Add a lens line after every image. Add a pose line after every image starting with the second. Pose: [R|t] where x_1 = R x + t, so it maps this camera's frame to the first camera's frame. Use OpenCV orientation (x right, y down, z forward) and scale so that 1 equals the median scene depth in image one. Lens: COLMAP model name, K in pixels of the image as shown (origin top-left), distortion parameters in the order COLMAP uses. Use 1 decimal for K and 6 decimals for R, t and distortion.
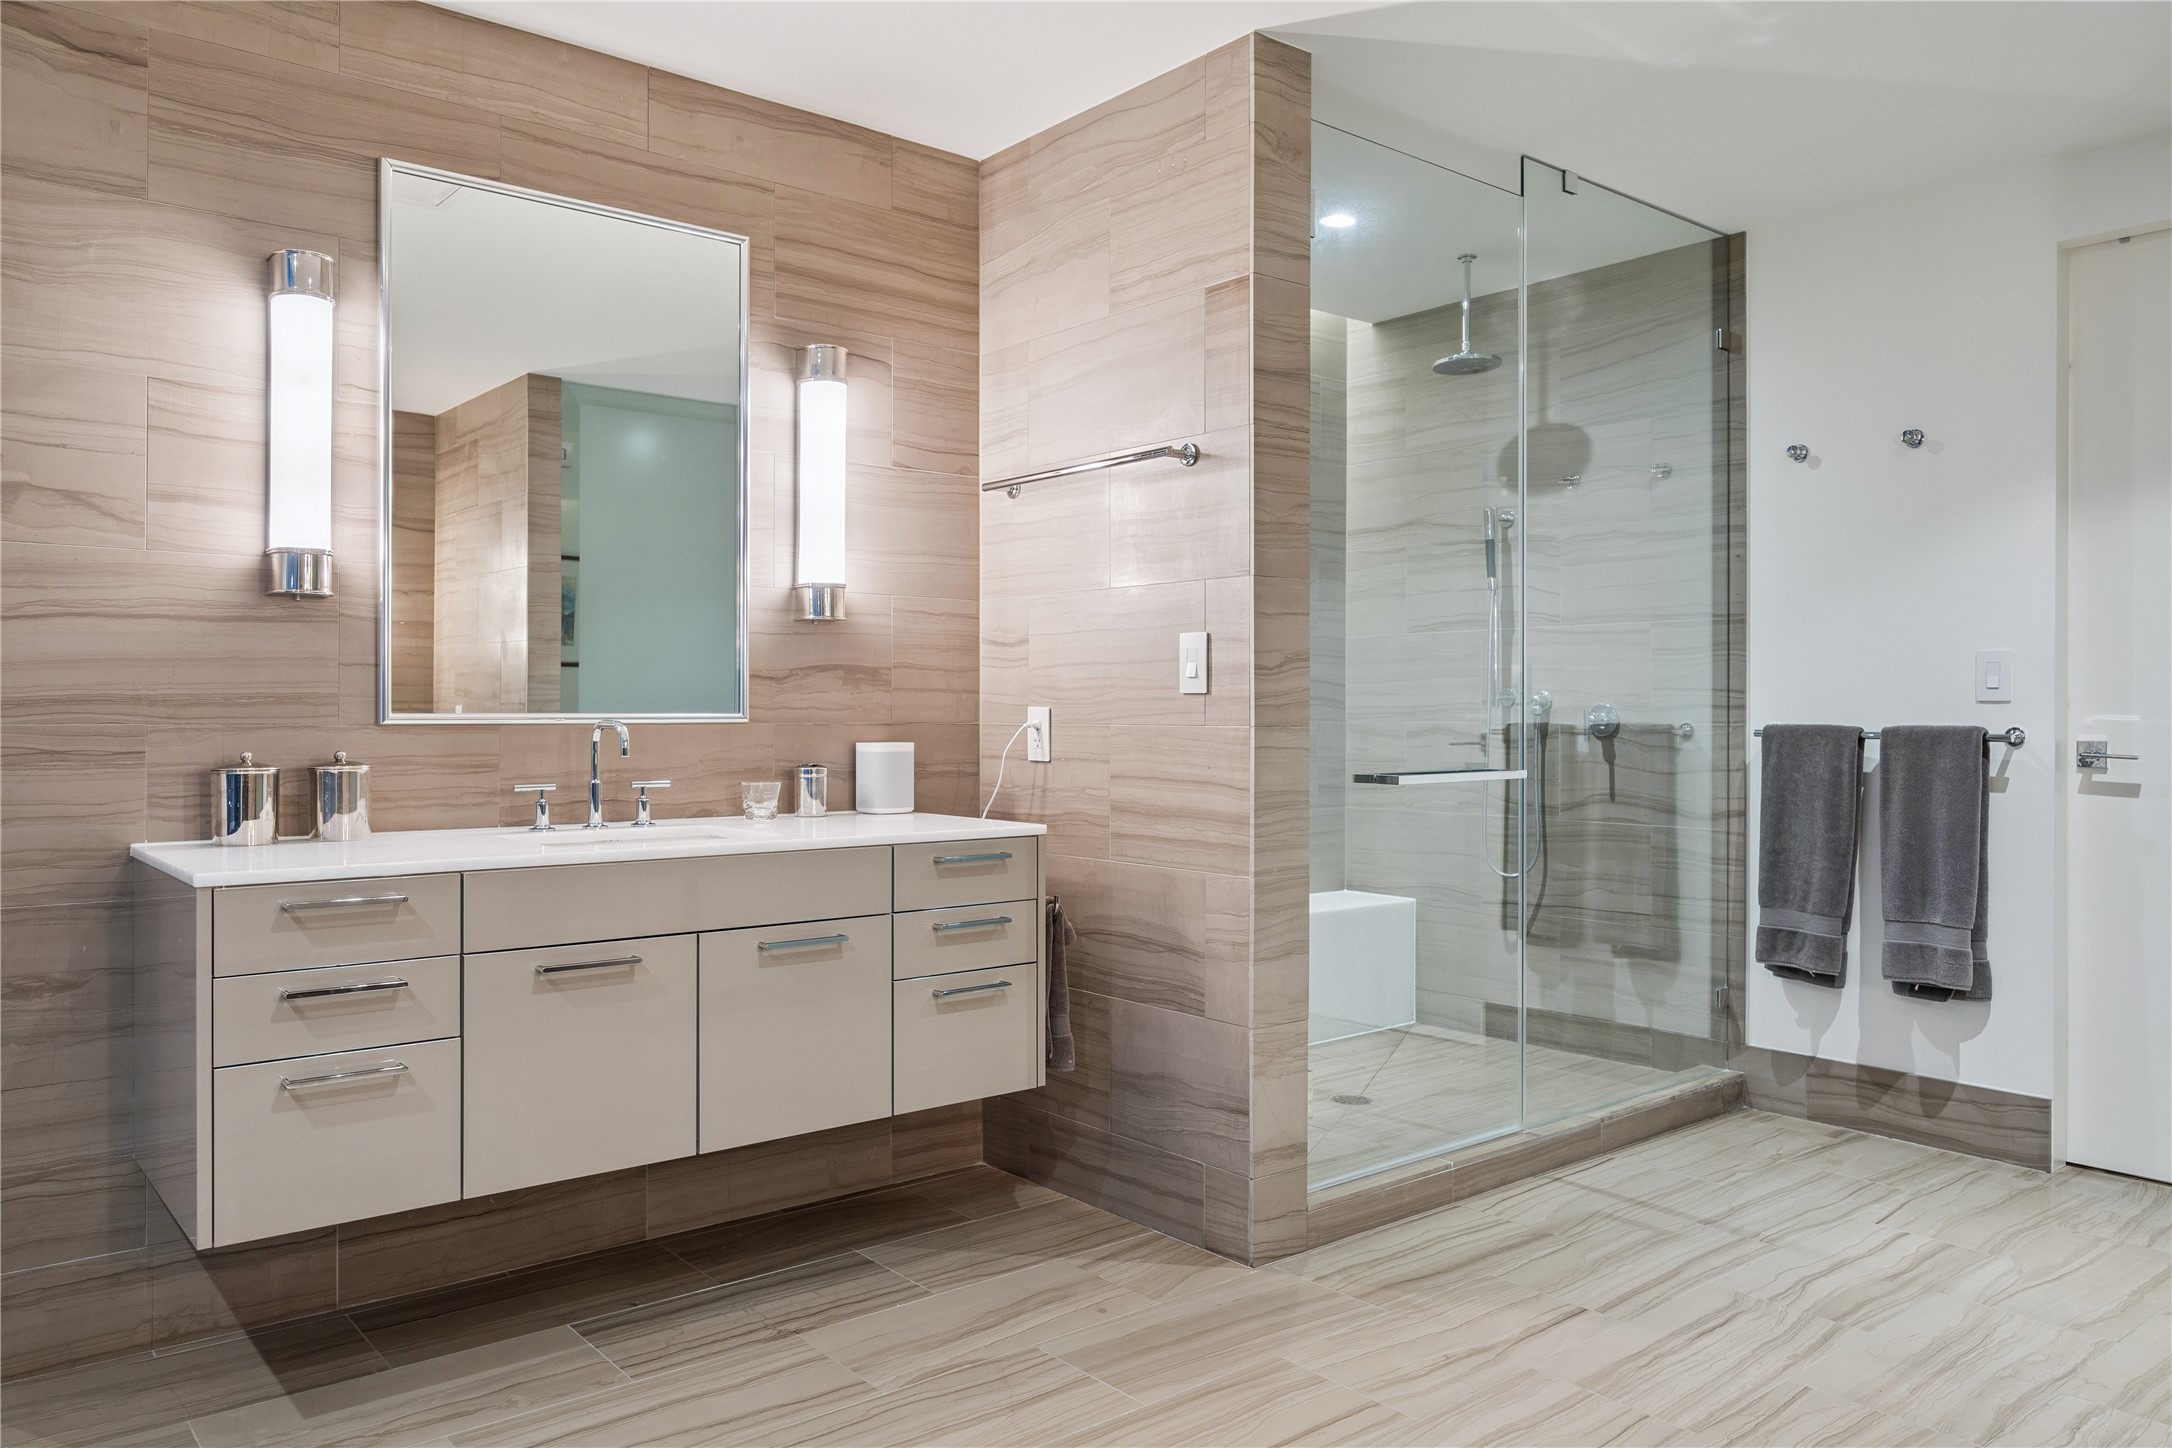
lens RADIAL K [[1472.6, 0, 1072.8], [0, 1472.6, 716.5], [0, 0, 1]] dist [-0.000392, -0.001232]
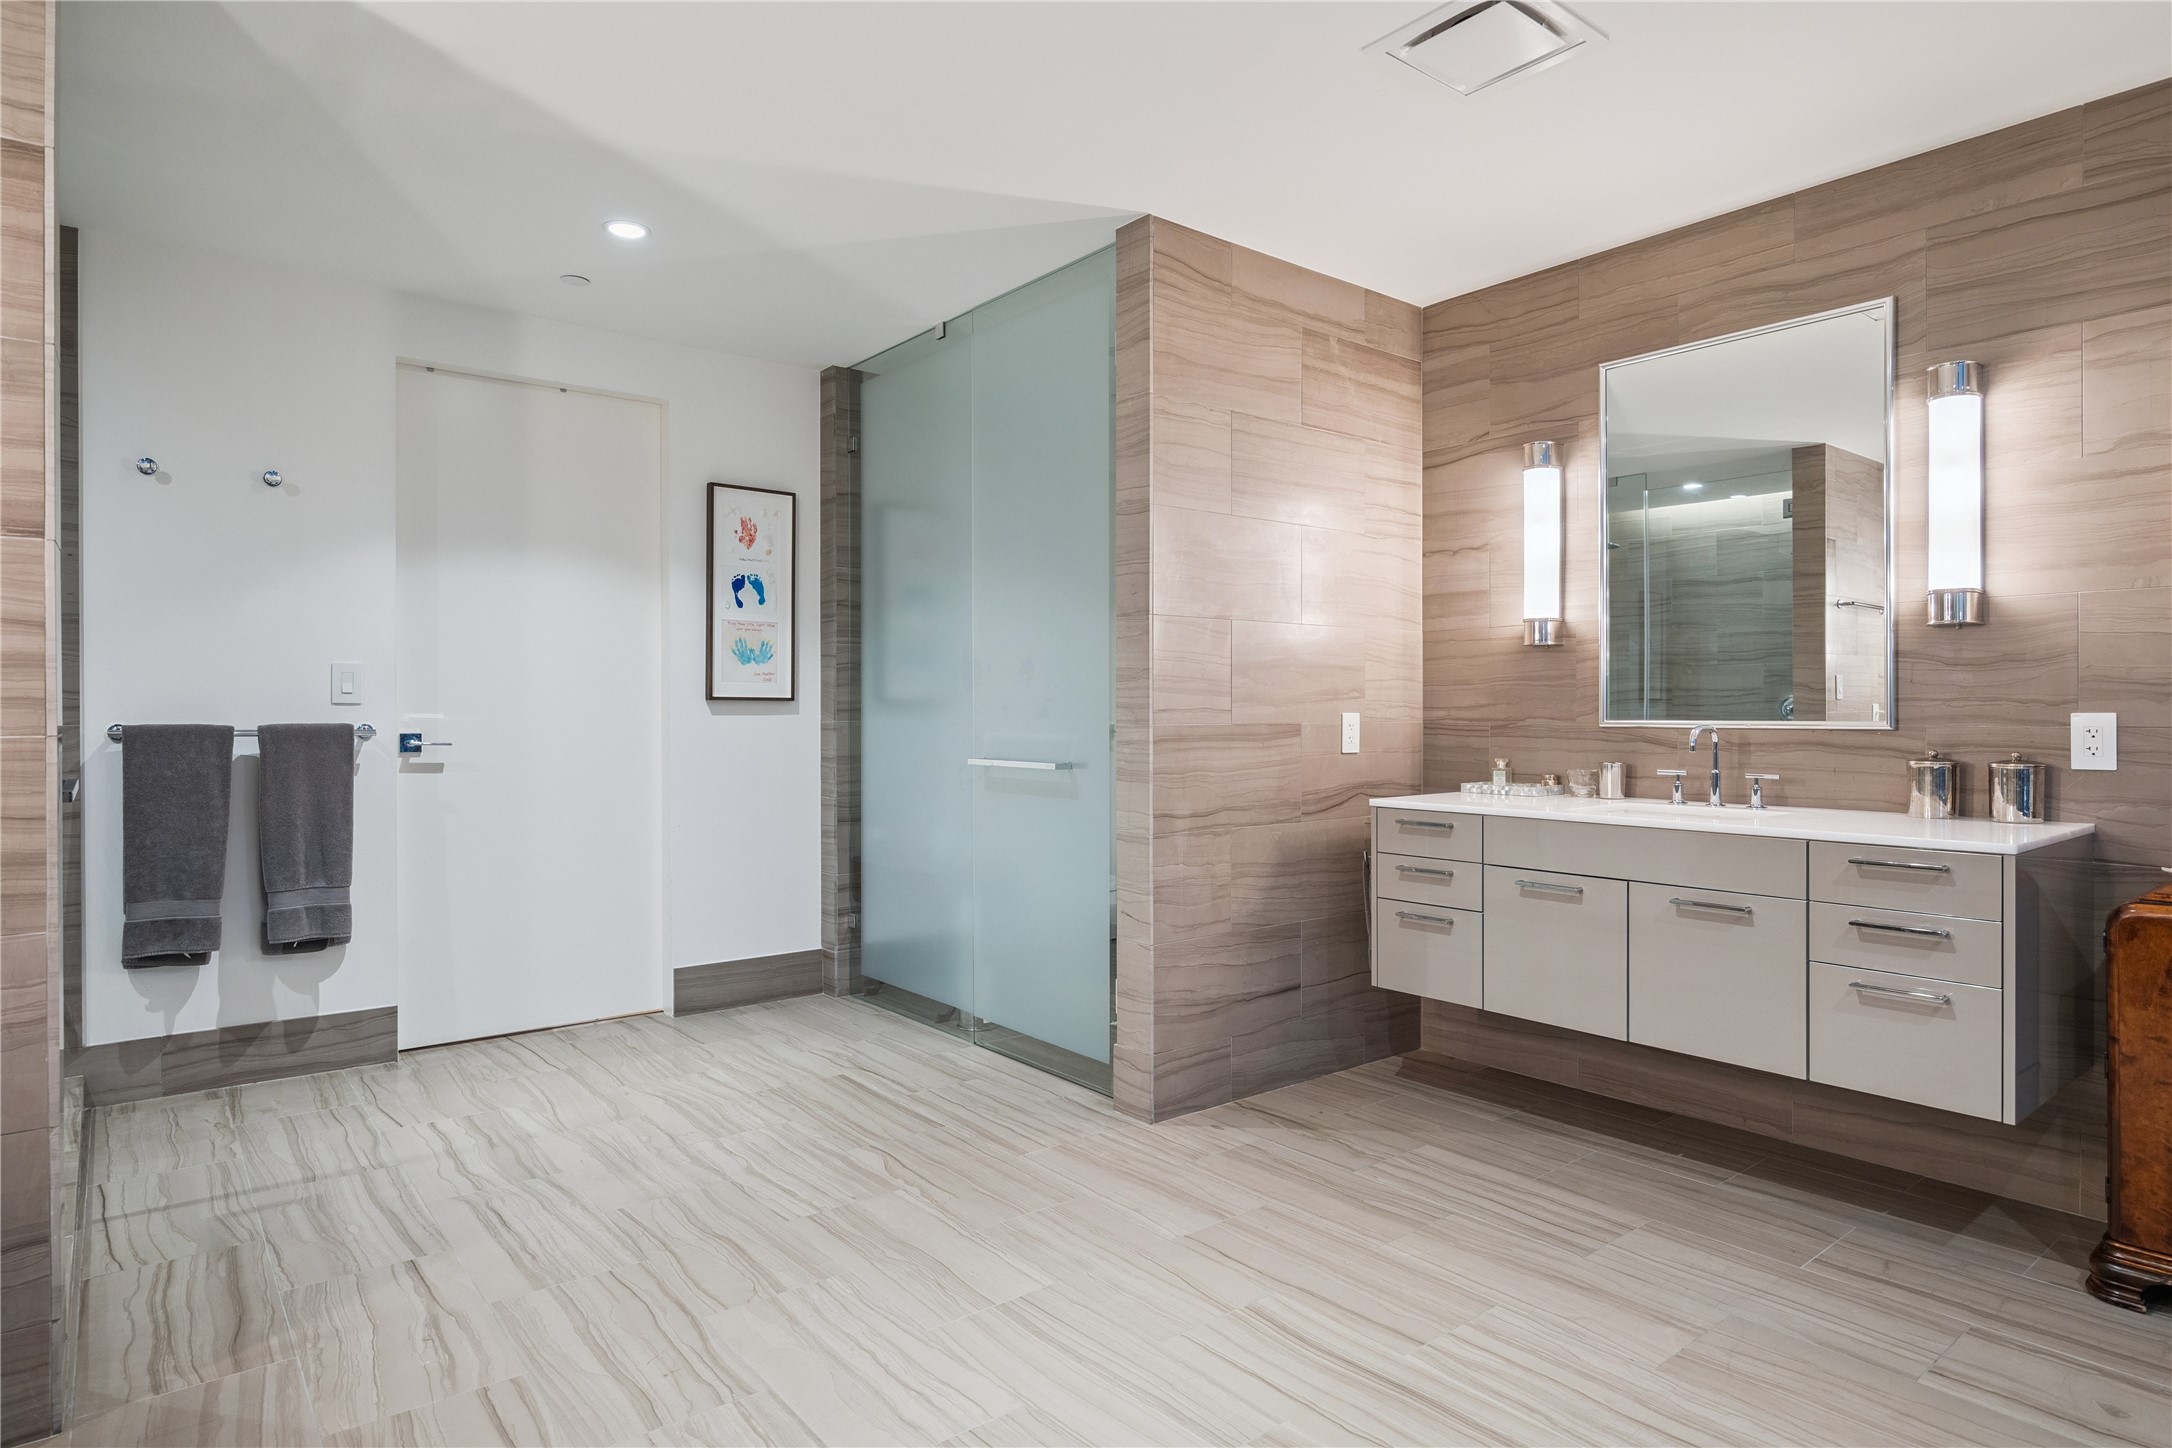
lens RADIAL K [[1200.0, 0, 1080.2], [0, 1200.0, 715.6], [0, 0, 1]] dist [-0.005183, -0.002313]
pose [[0.031817, -0.006276, 0.999474, -0.391070], [0.006305, 0.999962, 0.006078, -0.002149], [-0.999474, 0.006108, 0.031855, 0.357722]]
